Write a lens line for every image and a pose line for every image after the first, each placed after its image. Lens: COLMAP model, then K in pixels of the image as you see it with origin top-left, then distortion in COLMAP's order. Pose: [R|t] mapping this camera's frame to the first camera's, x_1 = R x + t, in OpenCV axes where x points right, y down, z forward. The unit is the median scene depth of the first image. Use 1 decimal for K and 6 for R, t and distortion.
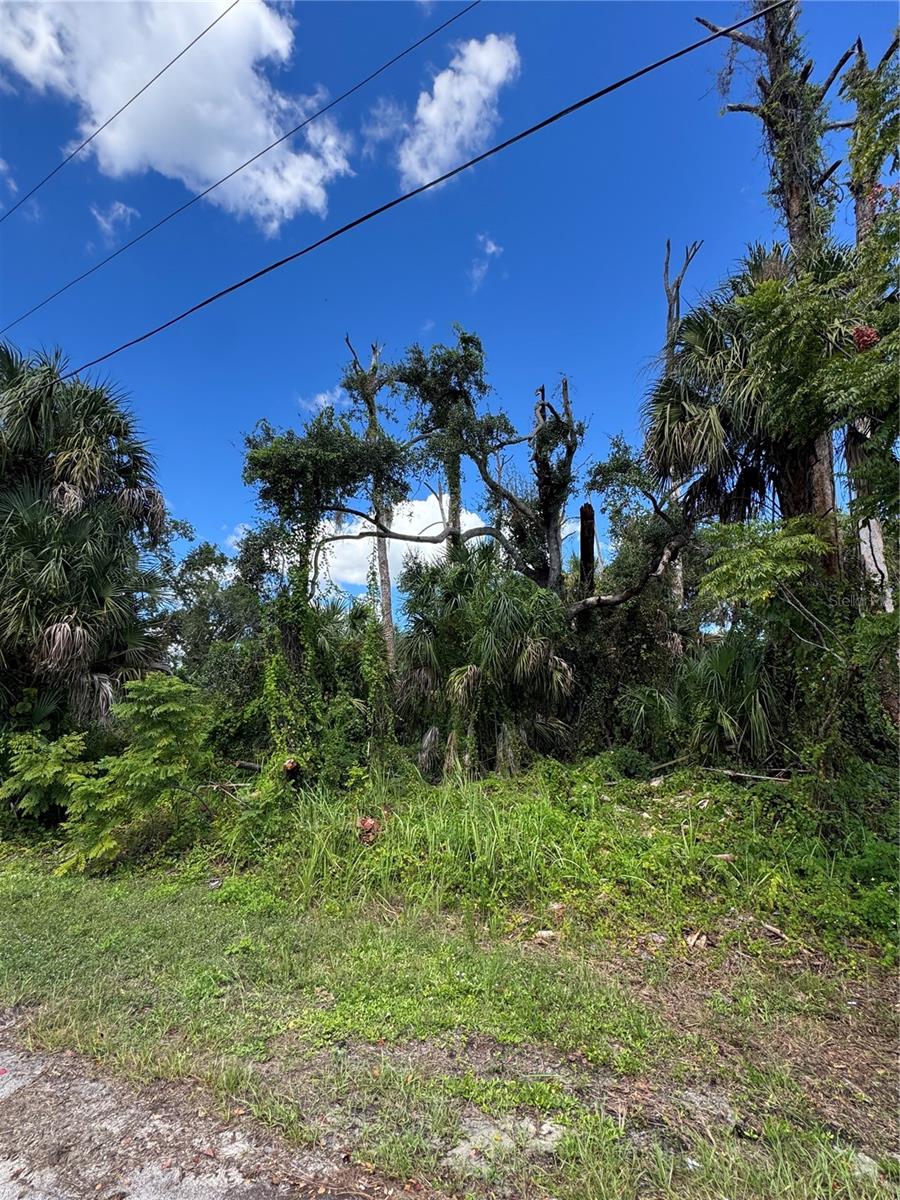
lens RADIAL K [[559.9, 0, 450.0], [0, 559.9, 600.0], [0, 0, 1]] dist [0.015639, -0.000148]
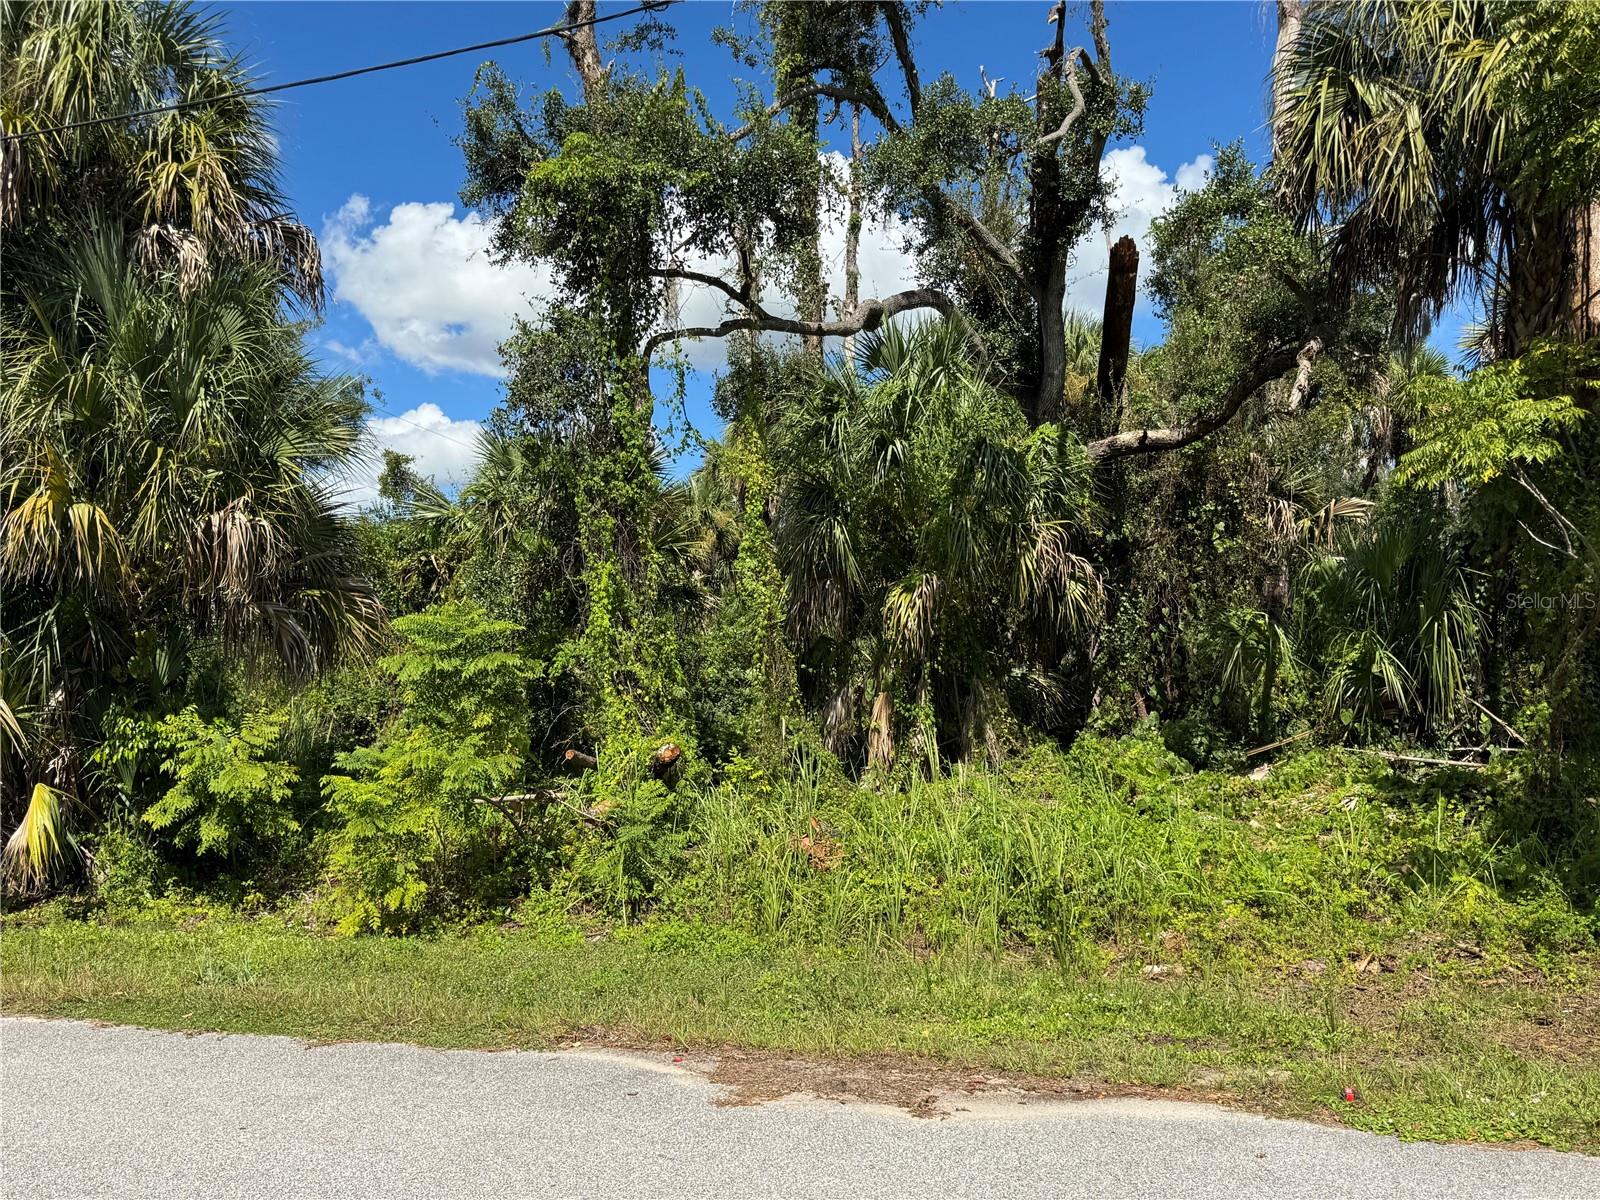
lens RADIAL K [[1373.1, 0, 800.0], [0, 1373.1, 600.0], [0, 0, 1]] dist [0.184611, -0.270354]
pose [[0.995224, -0.013000, 0.096752, -0.237490], [-0.002391, 0.987551, 0.157282, -0.075127], [-0.097593, -0.156762, 0.982803, -0.330718]]
